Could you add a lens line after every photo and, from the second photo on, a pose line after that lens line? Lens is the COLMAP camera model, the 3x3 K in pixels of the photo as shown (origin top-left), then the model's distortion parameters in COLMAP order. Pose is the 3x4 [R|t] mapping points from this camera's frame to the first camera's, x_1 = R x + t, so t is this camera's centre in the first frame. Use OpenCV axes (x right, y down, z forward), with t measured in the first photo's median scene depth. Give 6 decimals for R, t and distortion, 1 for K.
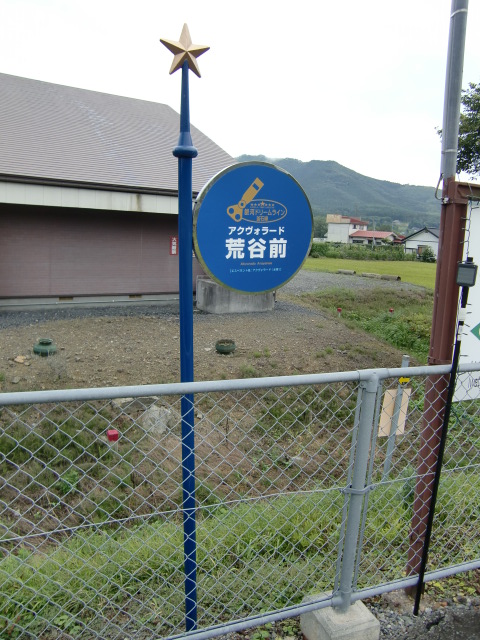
lens RADIAL K [[502.5, 0, 240.0], [0, 502.5, 320.0], [0, 0, 1]] dist [-0.098970, 0.095228]
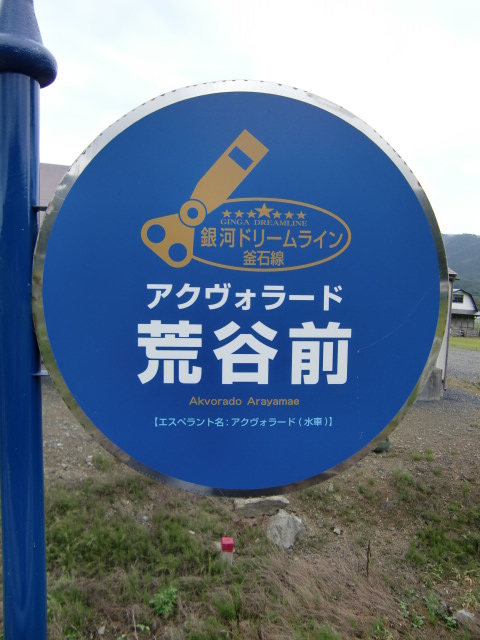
lens RADIAL K [[502.5, 0, 240.0], [0, 502.5, 320.0], [0, 0, 1]] dist [-0.098970, 0.095228]
pose [[0.945247, 0.019084, -0.325796, 0.131969], [-0.068556, 0.987626, -0.141053, -0.119378], [0.319073, 0.155665, 0.934859, 0.706136]]
